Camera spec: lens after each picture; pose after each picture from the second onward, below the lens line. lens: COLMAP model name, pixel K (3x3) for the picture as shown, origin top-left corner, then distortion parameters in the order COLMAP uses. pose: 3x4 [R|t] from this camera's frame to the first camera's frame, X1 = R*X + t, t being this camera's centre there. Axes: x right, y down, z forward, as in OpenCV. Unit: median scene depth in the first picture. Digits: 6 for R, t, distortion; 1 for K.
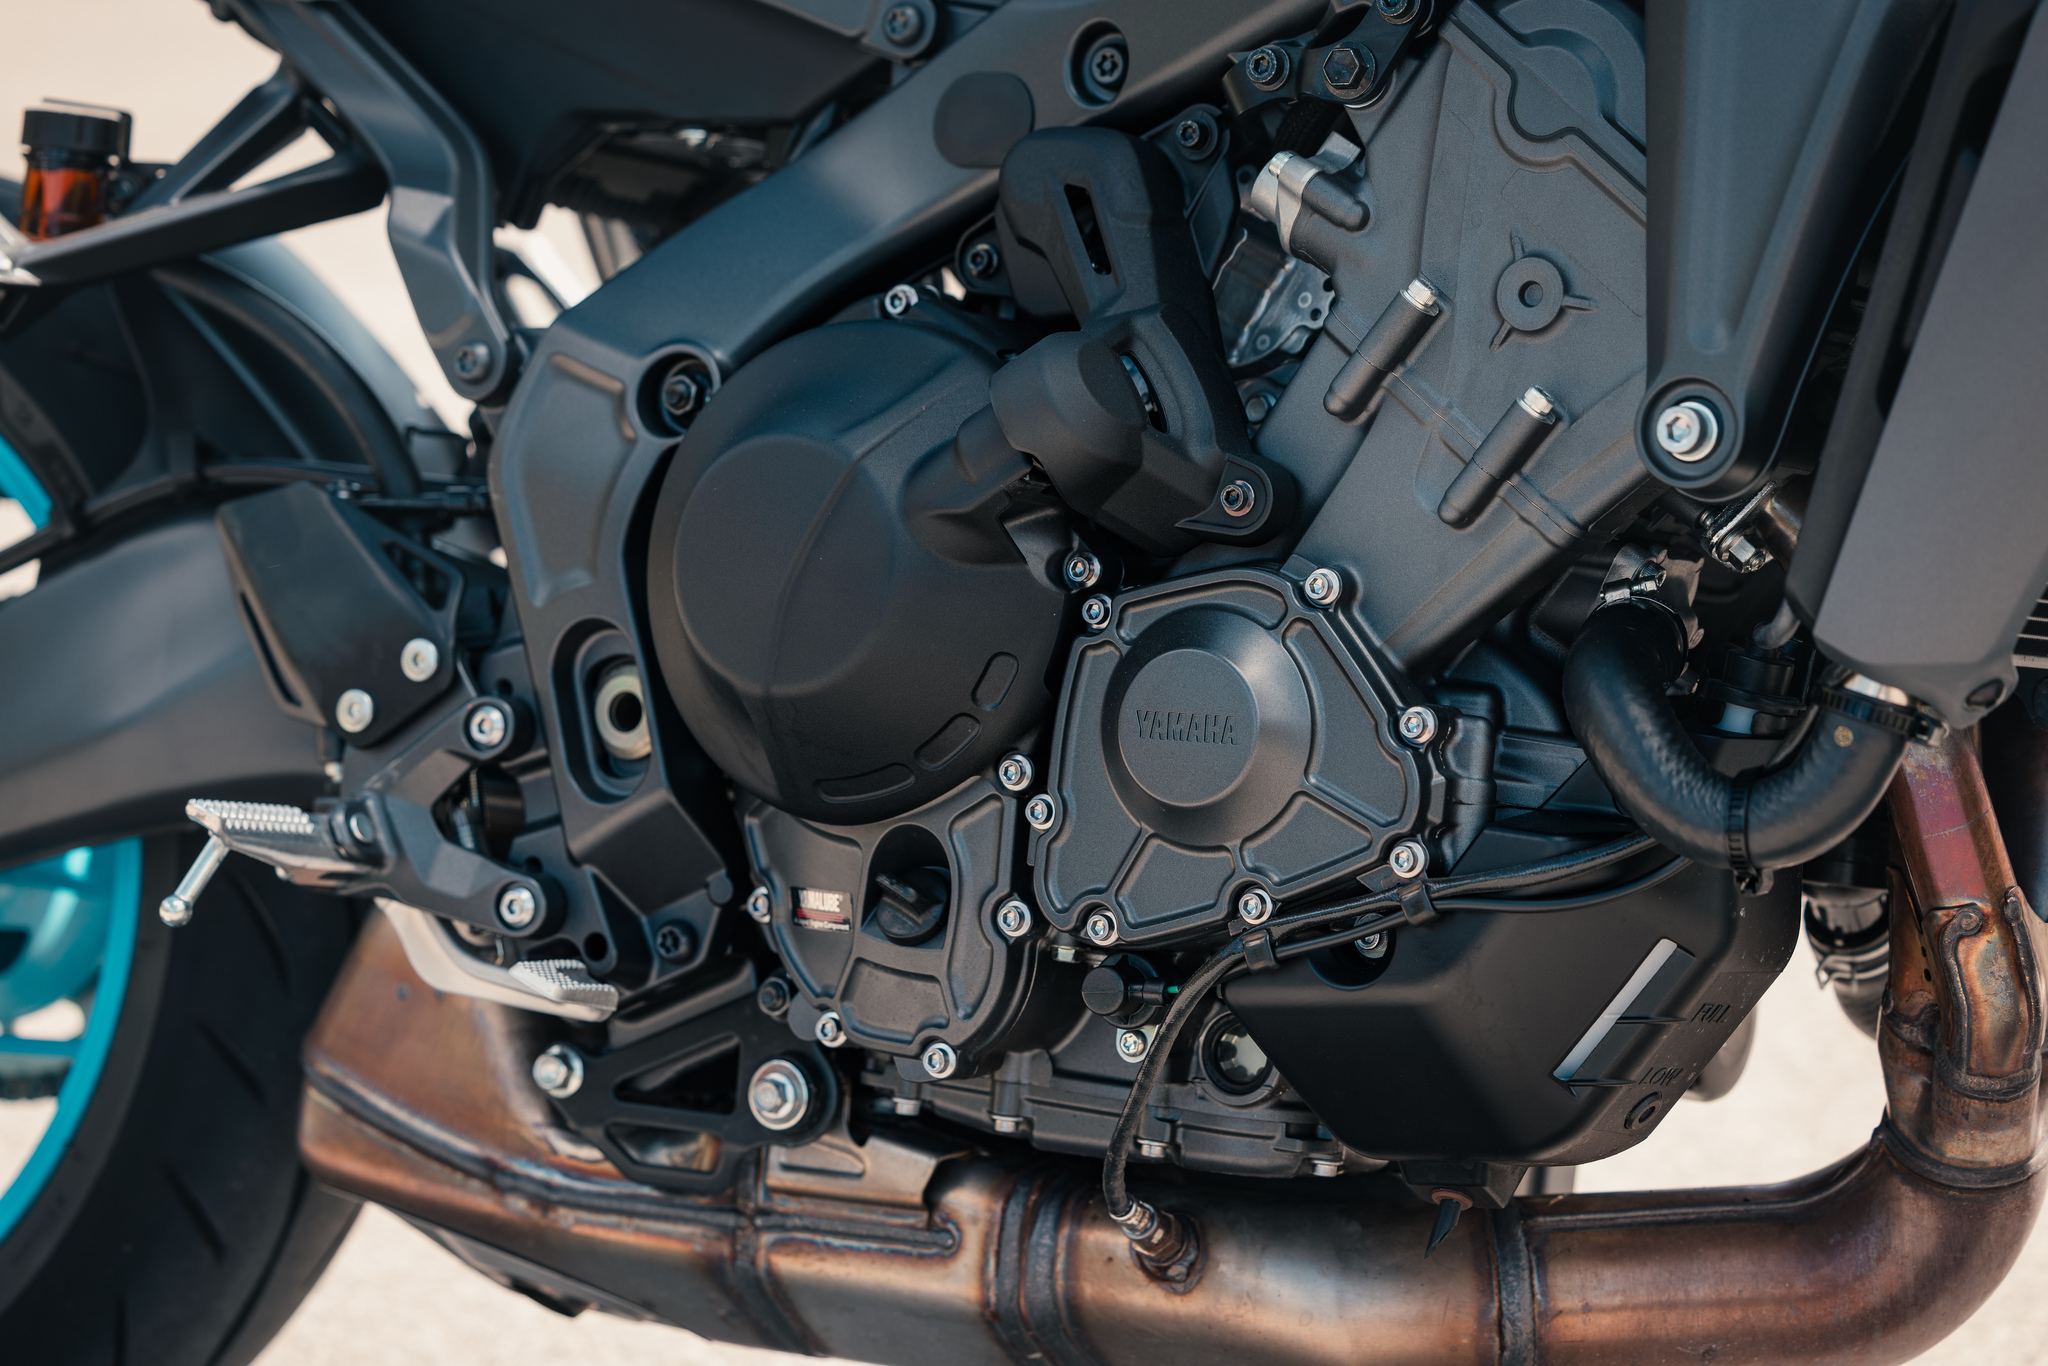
lens RADIAL K [[5792.1, 0, 1023.7], [0, 5792.1, 683.5], [0, 0, 1]] dist [-0.072363, 0.000000]
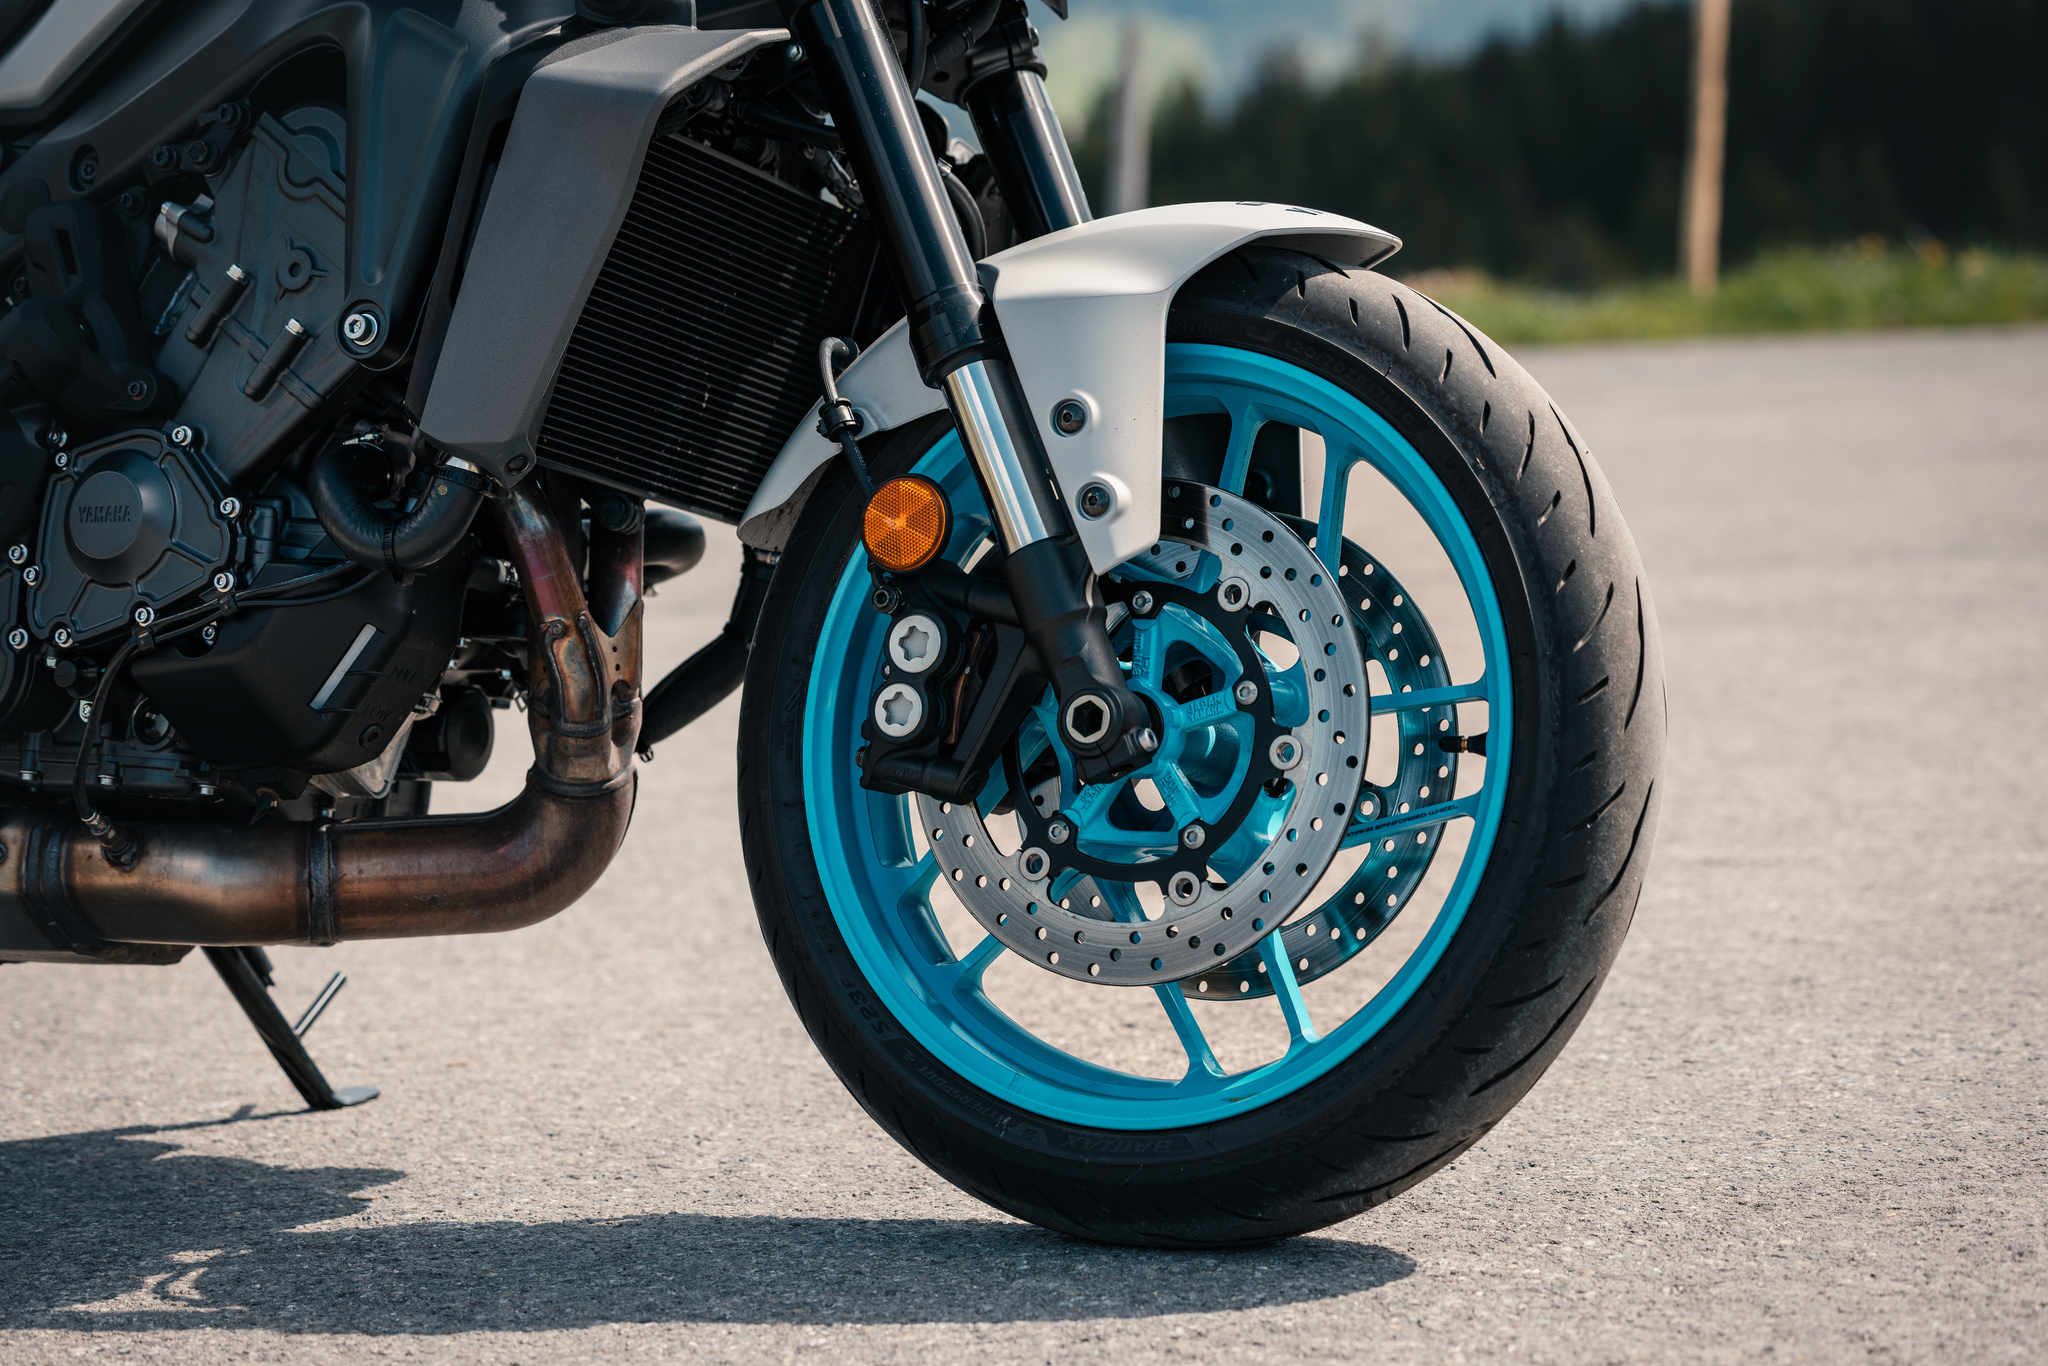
lens RADIAL K [[4978.1, 0, 1032.2], [0, 4978.1, 671.5], [0, 0, 1]] dist [0.007170, 0.000000]
pose [[0.997481, -0.004620, 0.070777, 0.198135], [0.012936, 0.992989, -0.117495, 0.232127], [-0.069738, 0.118115, 0.990548, -0.512121]]
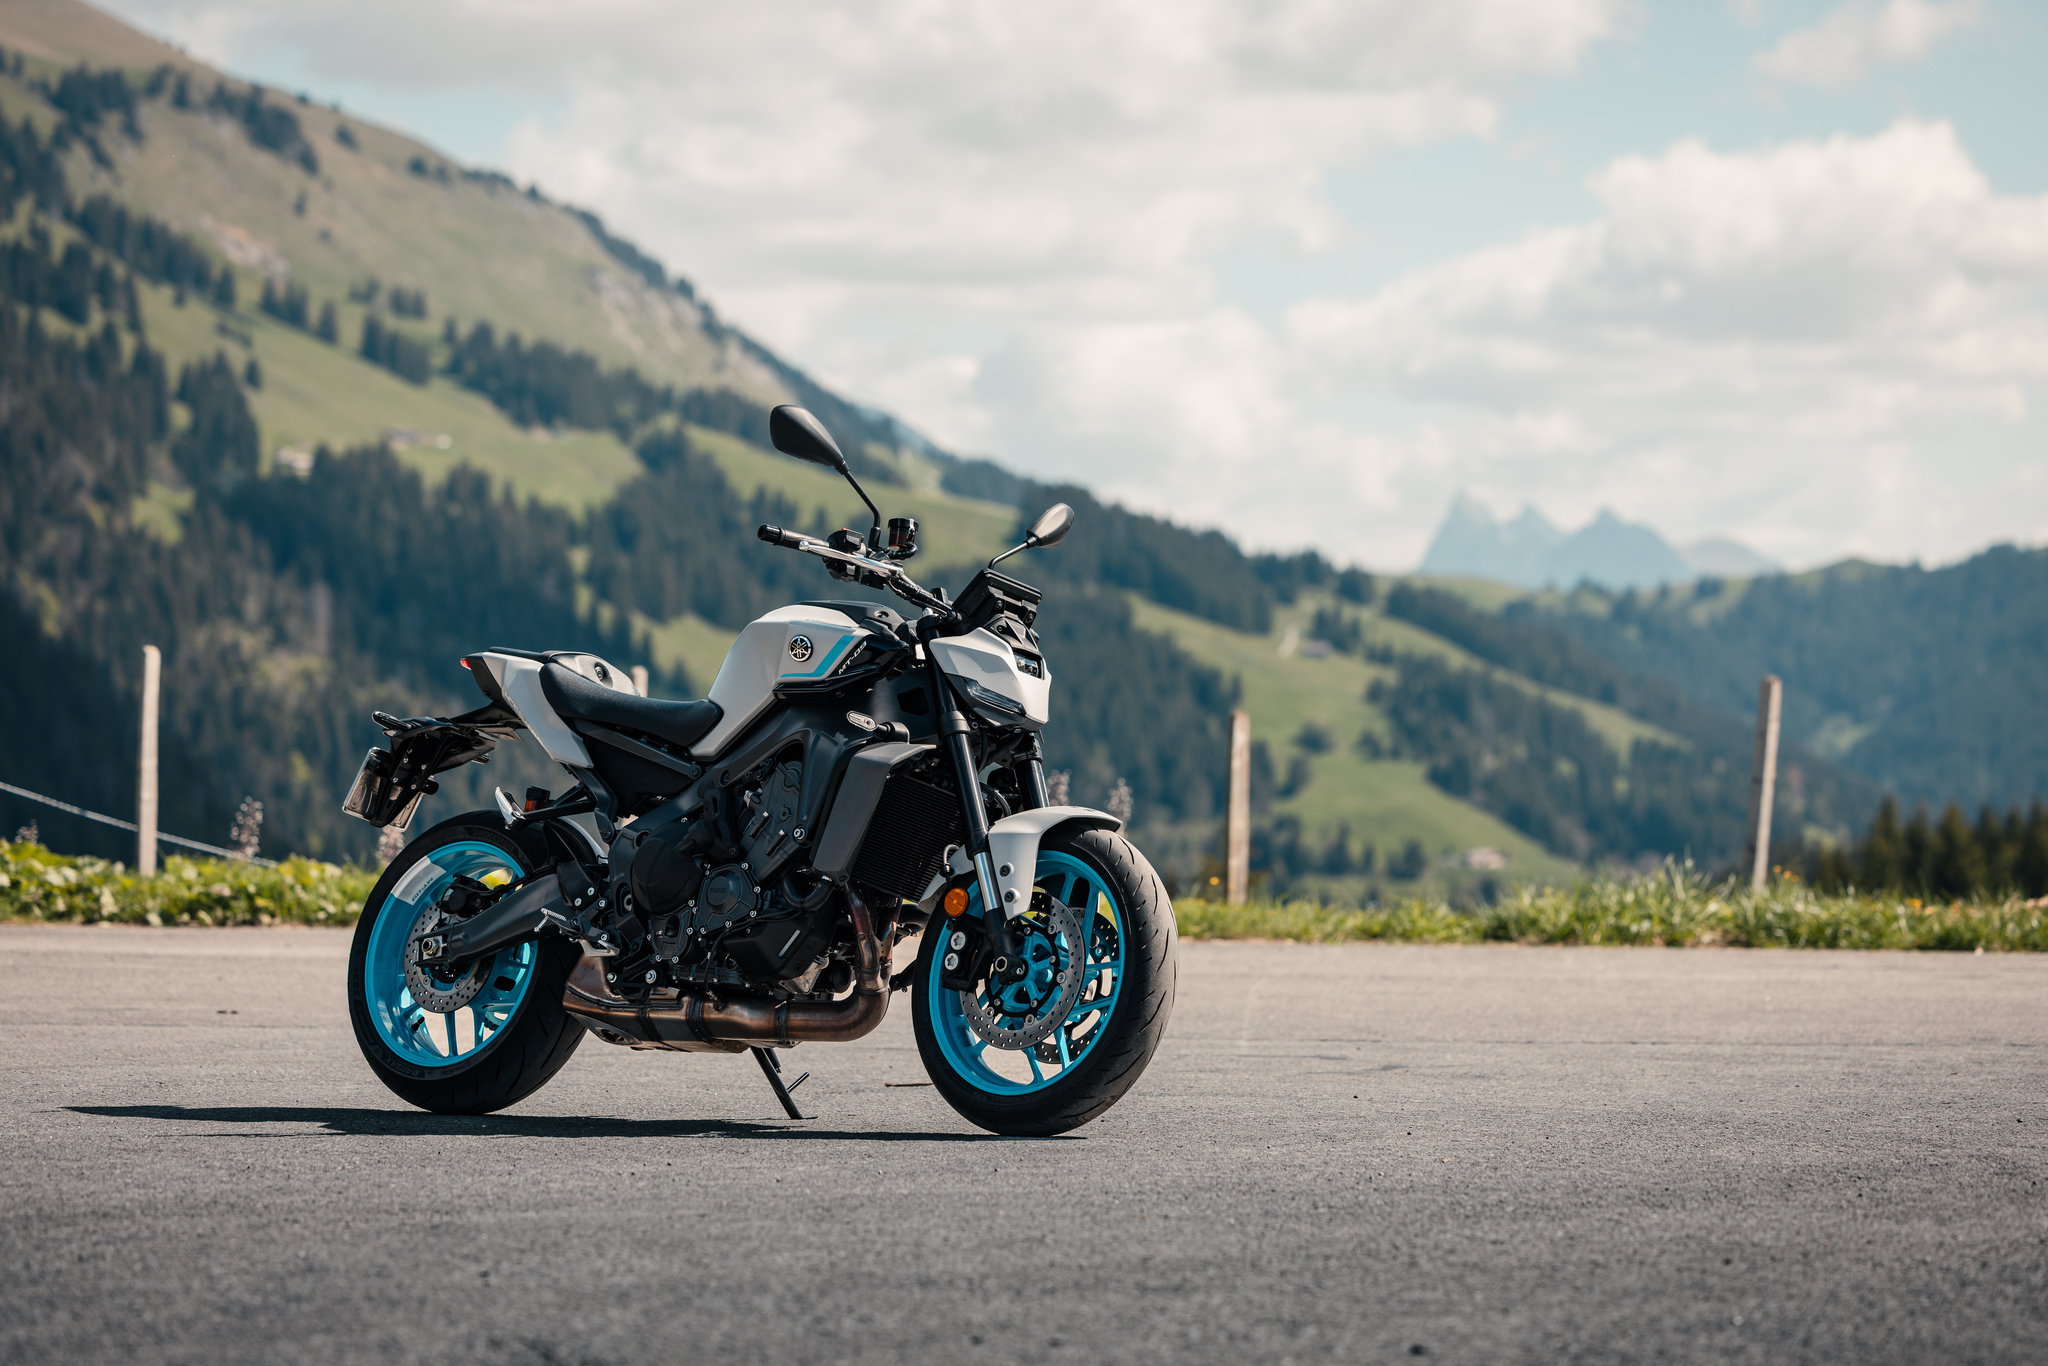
lens RADIAL K [[5792.1, 0, 1022.0], [0, 5792.1, 682.7], [0, 0, 1]] dist [-0.072363, 0.000000]
pose [[0.990031, 0.047809, -0.132487, 0.996936], [-0.077041, 0.971260, -0.225210, 0.995879], [0.117912, 0.233172, 0.965260, -4.159425]]
